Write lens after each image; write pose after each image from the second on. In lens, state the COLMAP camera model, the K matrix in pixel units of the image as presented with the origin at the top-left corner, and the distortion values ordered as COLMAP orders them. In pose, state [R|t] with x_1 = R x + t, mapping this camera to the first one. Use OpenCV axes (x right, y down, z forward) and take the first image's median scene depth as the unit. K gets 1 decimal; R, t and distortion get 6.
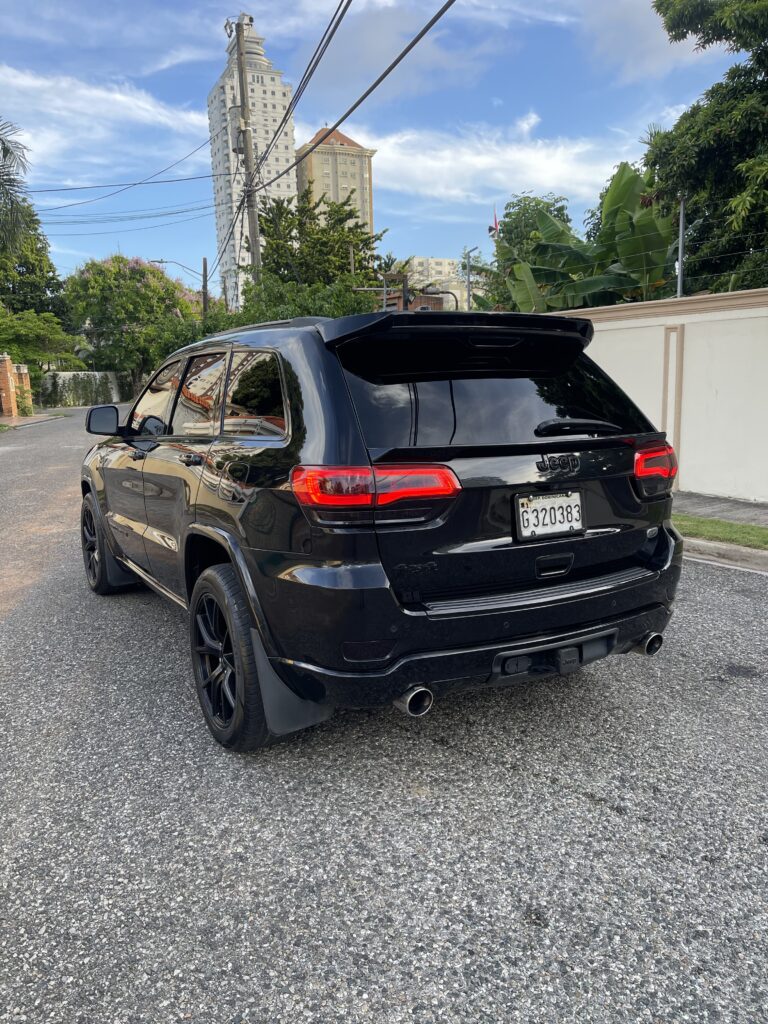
lens RADIAL K [[799.8, 0, 382.6], [0, 799.8, 513.0], [0, 0, 1]] dist [0.000072, 0.000999]
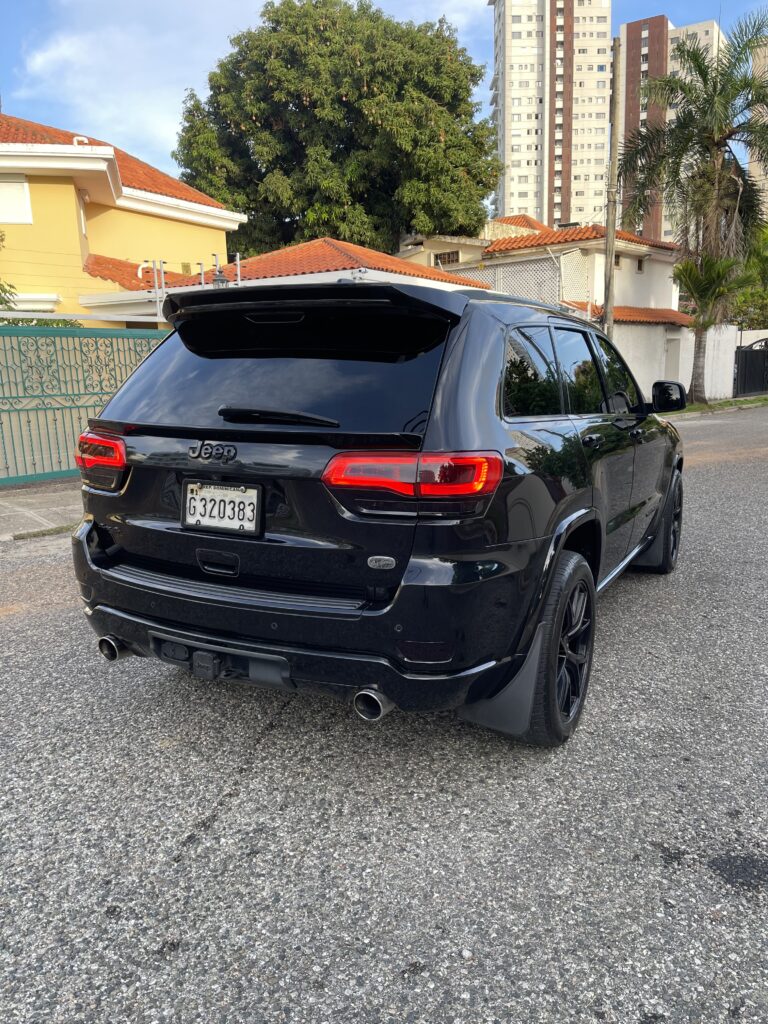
lens RADIAL K [[799.8, 0, 387.2], [0, 799.8, 515.1], [0, 0, 1]] dist [0.000072, 0.000999]
pose [[0.532008, 0.166448, -0.830218, 1.080475], [-0.137336, 0.984468, 0.109367, -0.116484], [0.835527, 0.055835, 0.546605, 0.658729]]
